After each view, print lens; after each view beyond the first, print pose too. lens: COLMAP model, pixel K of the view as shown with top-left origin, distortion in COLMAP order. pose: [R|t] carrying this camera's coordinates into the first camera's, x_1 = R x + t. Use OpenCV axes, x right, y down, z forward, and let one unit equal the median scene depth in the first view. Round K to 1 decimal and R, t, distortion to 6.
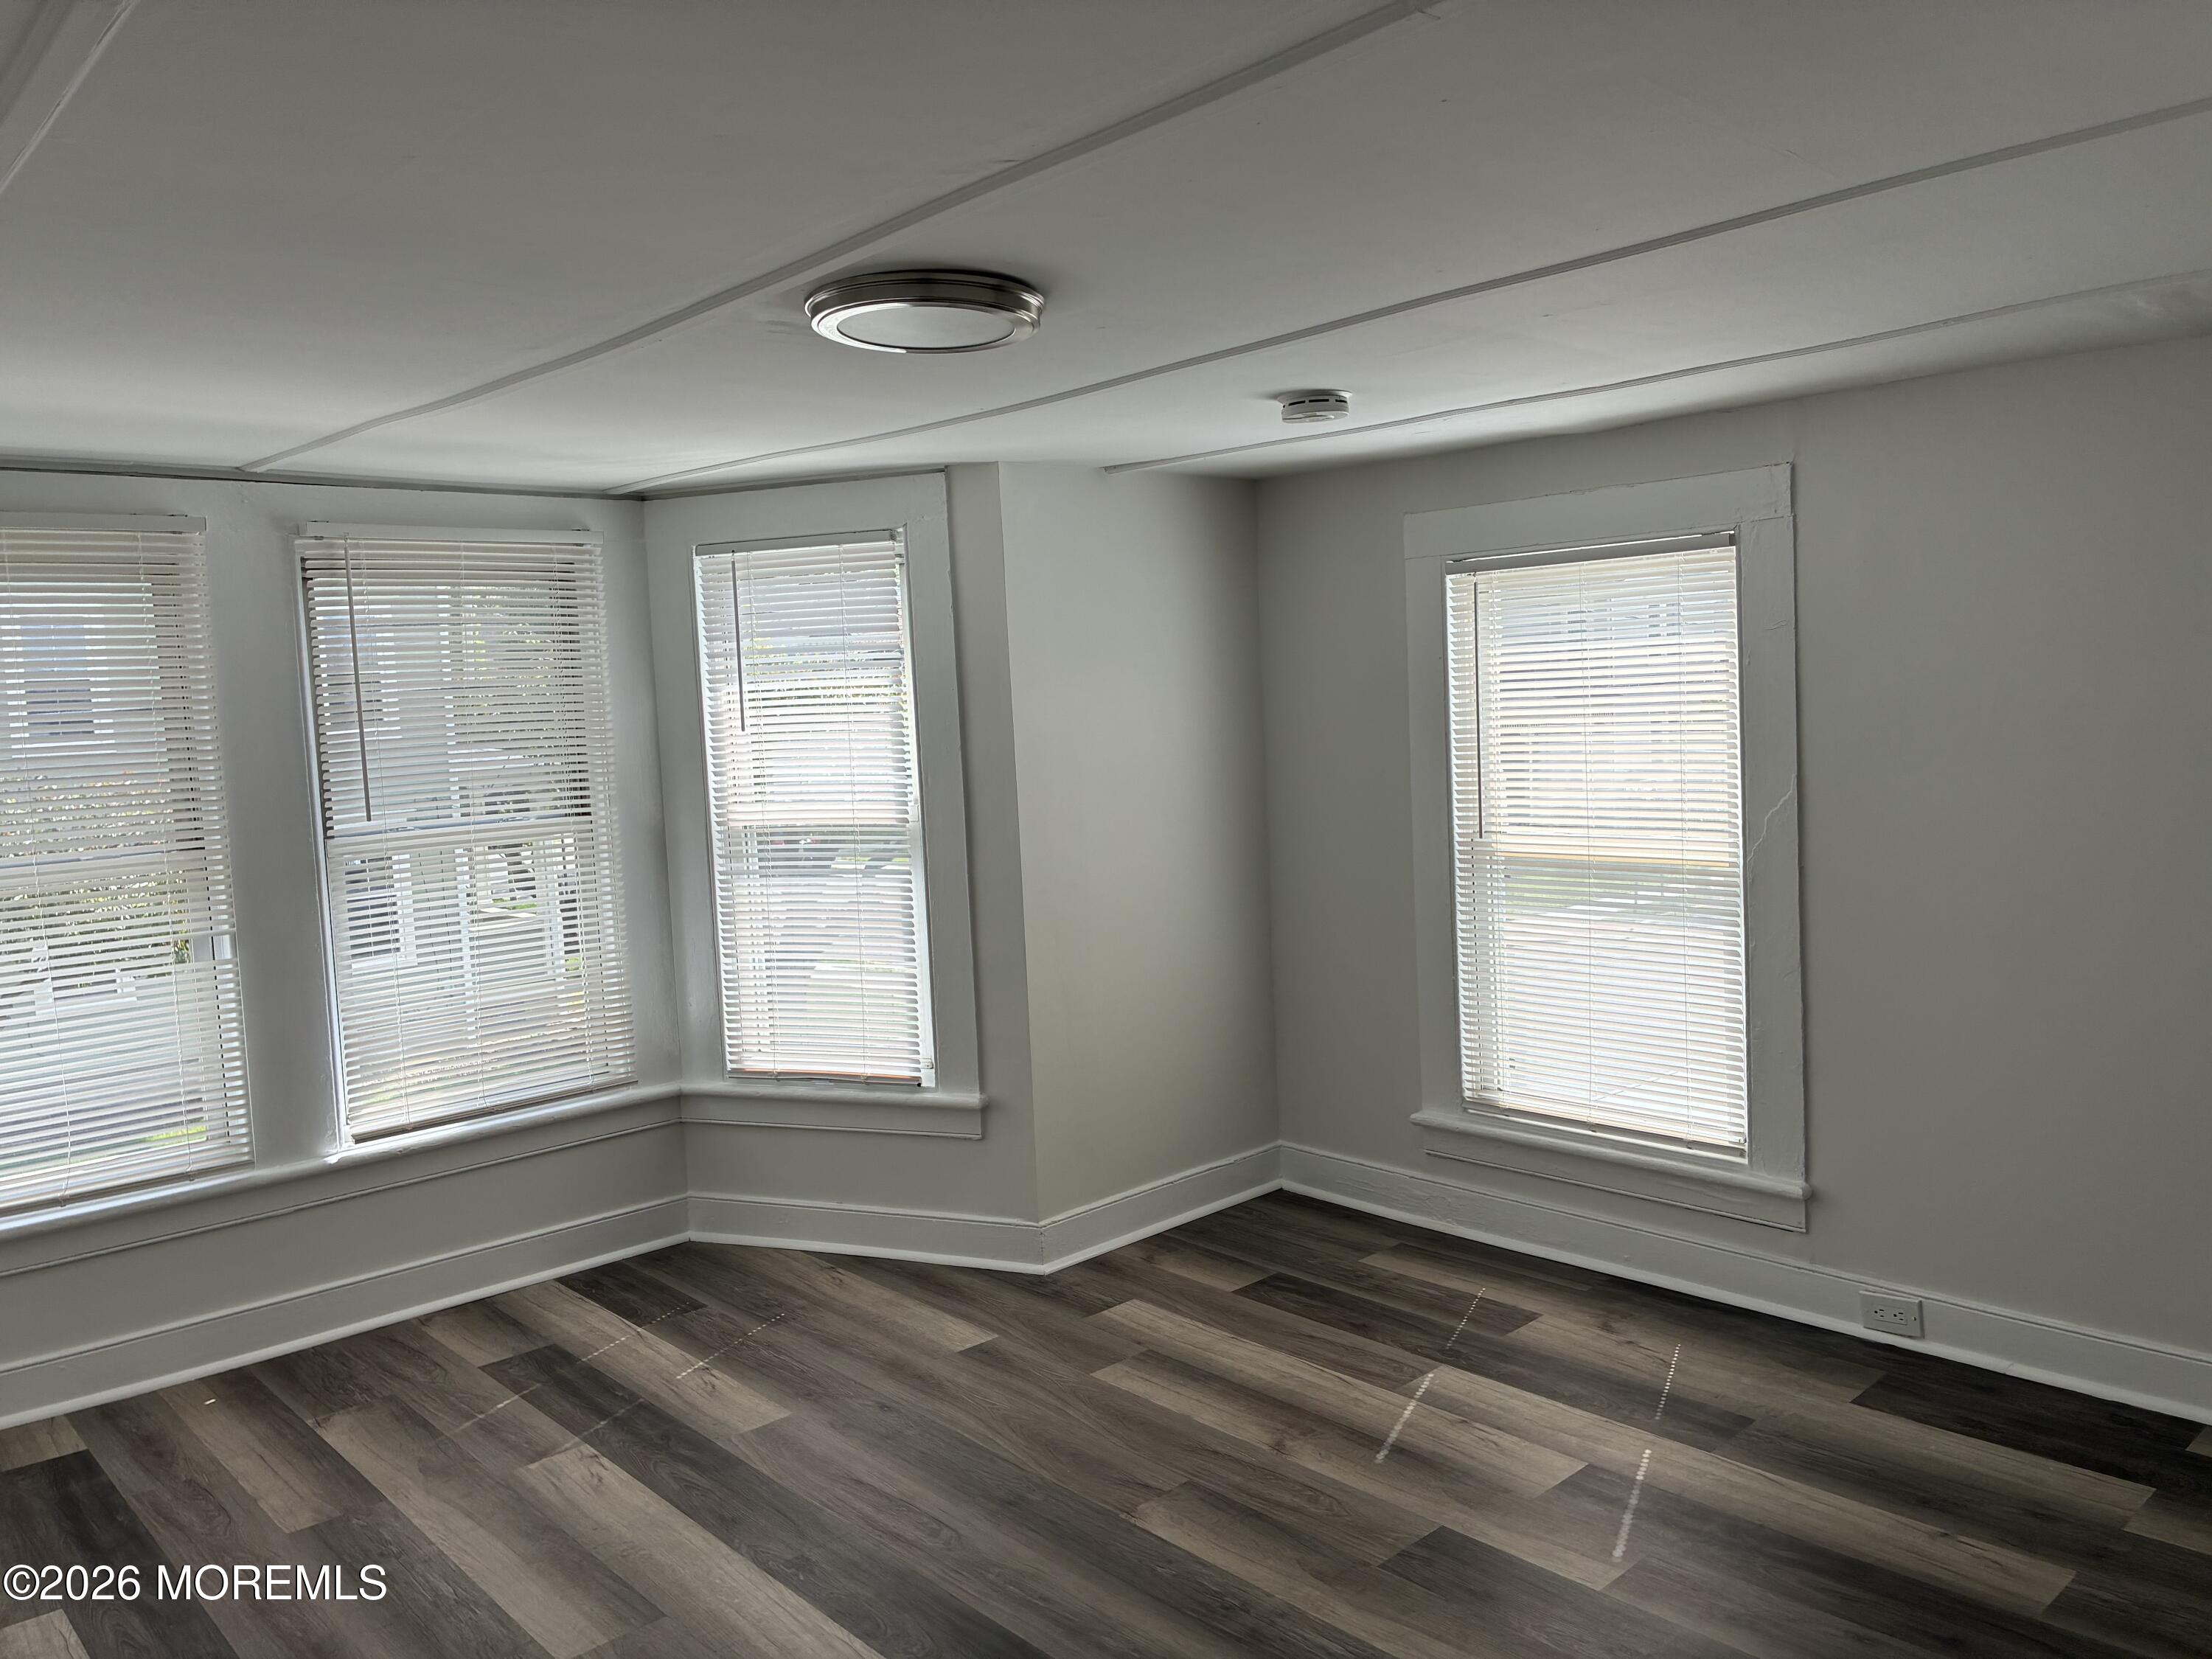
lens RADIAL K [[1690.6, 0, 1087.6], [0, 1690.6, 826.8], [0, 0, 1]] dist [0.045535, -0.074679]
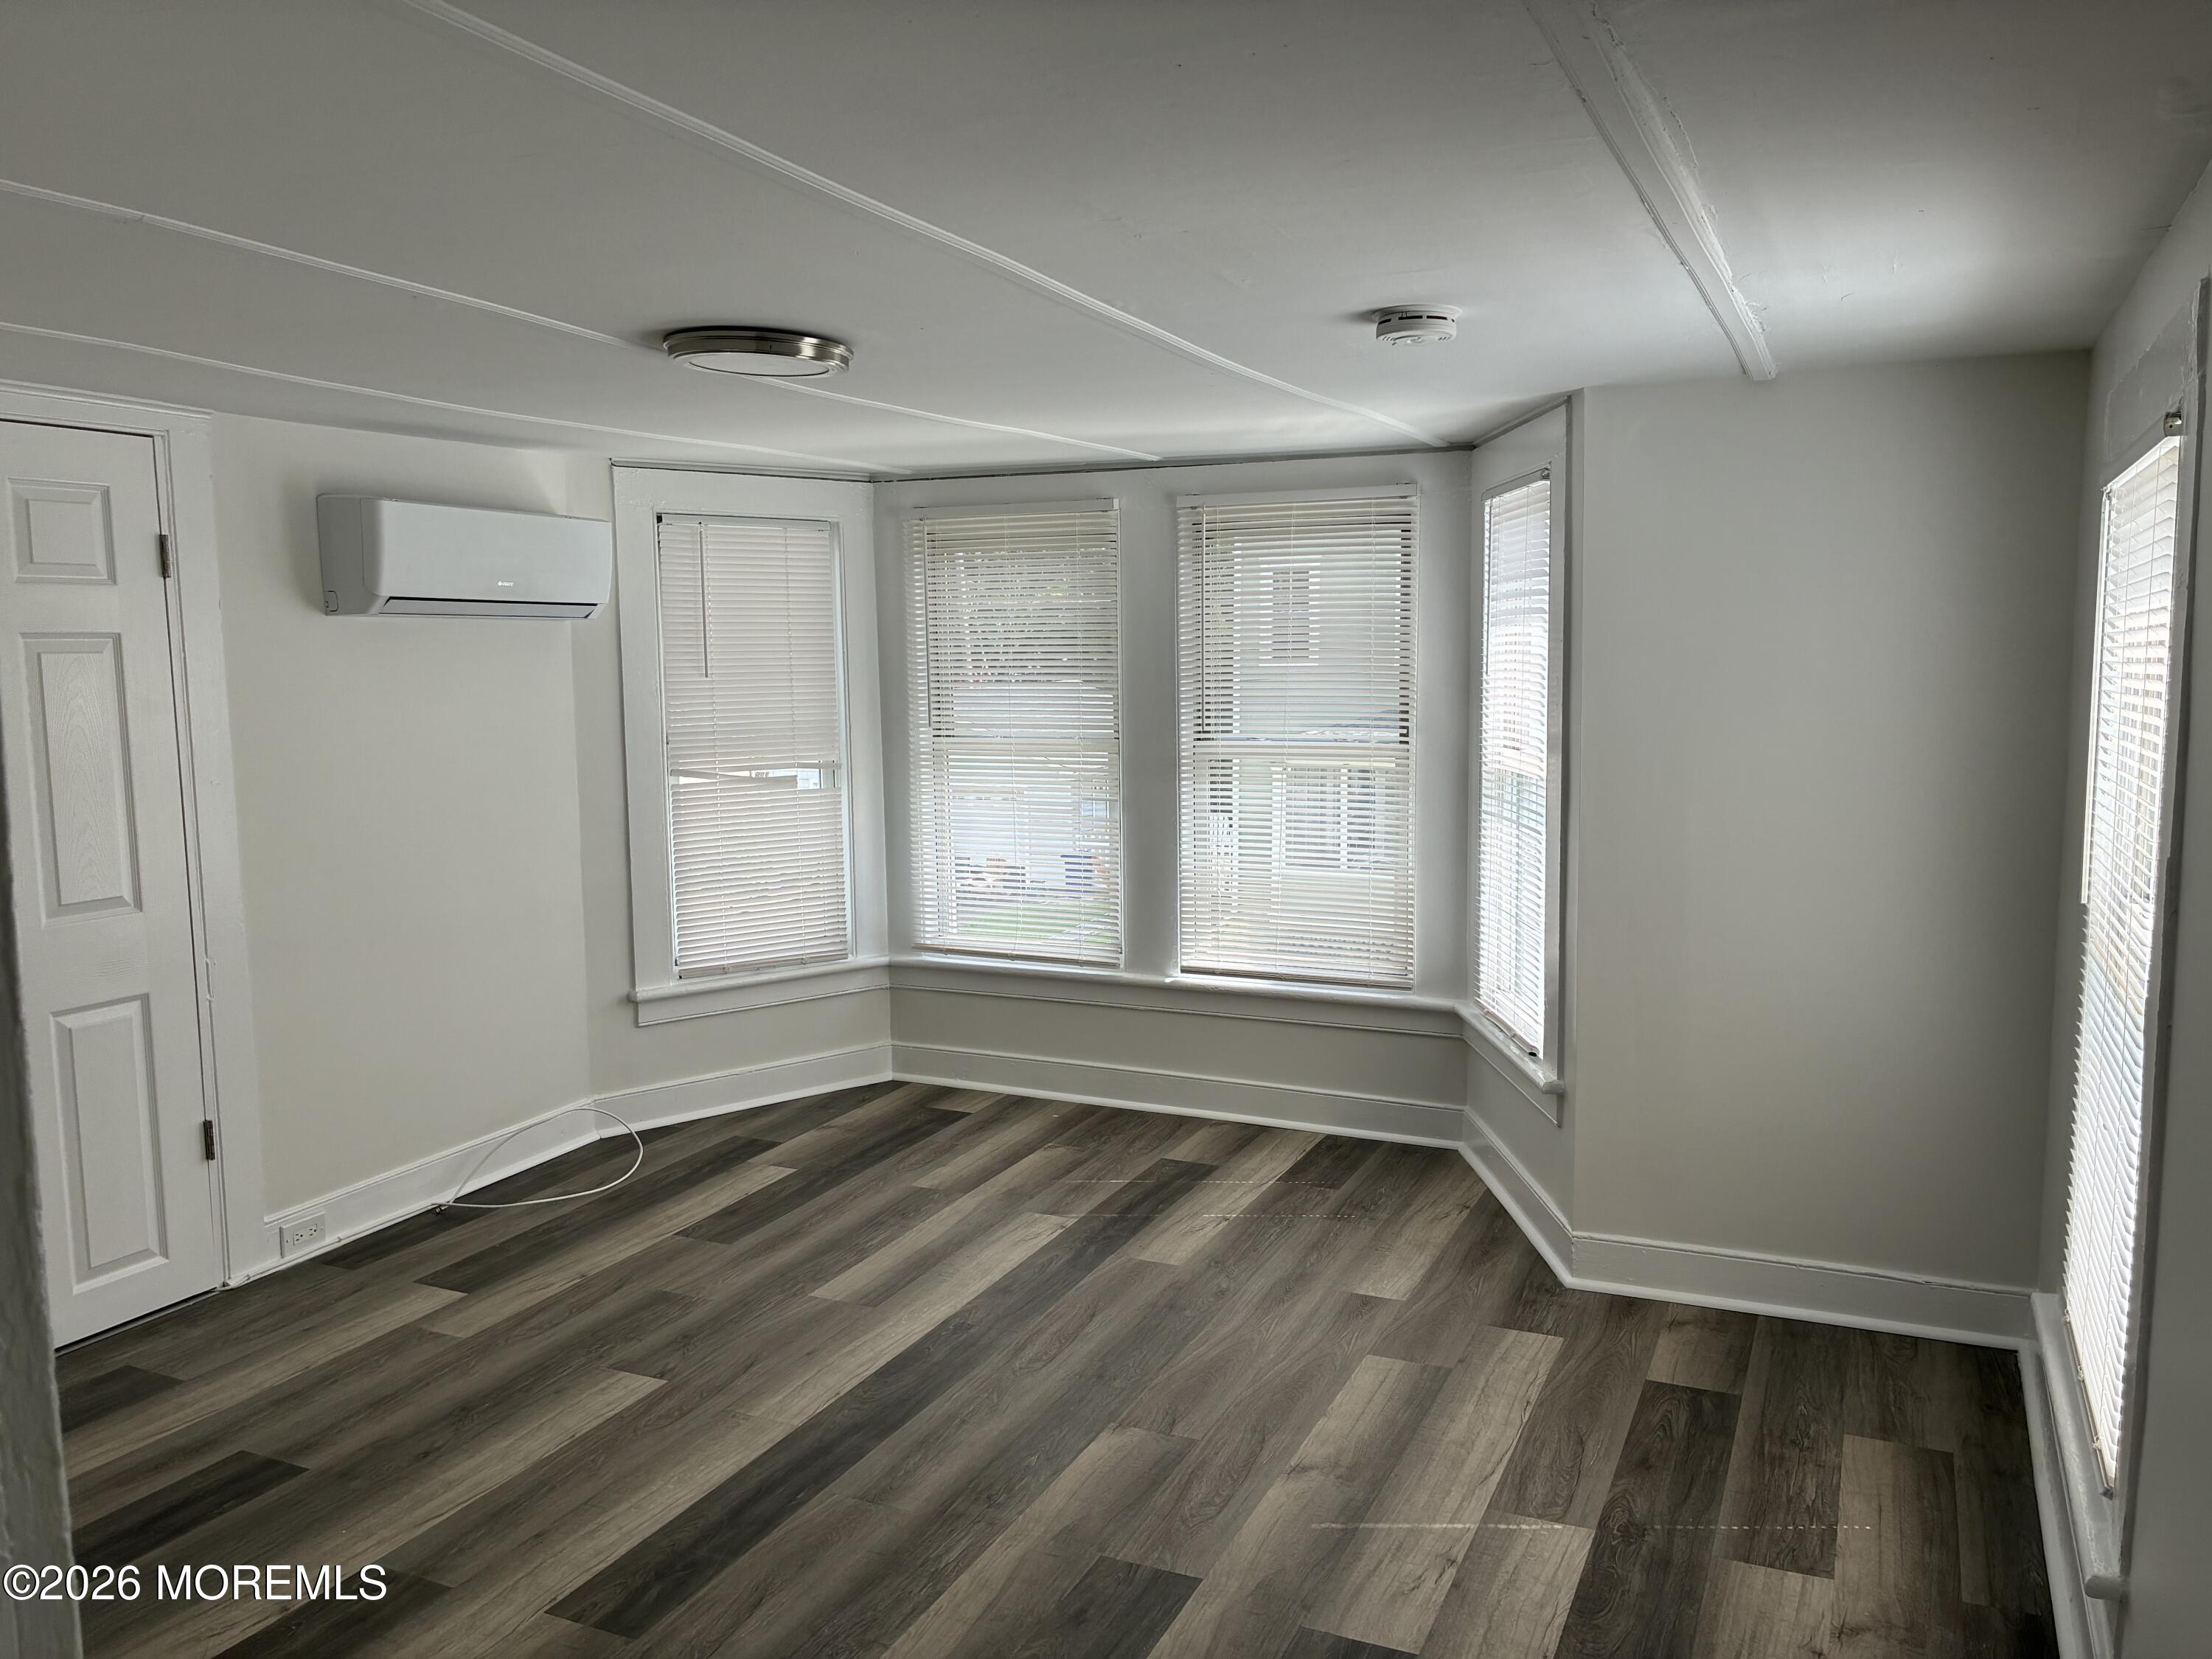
lens RADIAL K [[1690.6, 0, 1102.0], [0, 1690.6, 839.2], [0, 0, 1]] dist [0.045535, -0.074679]
pose [[0.389659, 0.147030, -0.909147, 0.744349], [-0.085769, 0.988677, 0.123132, -0.073531], [0.916957, 0.029997, 0.397857, 0.438415]]
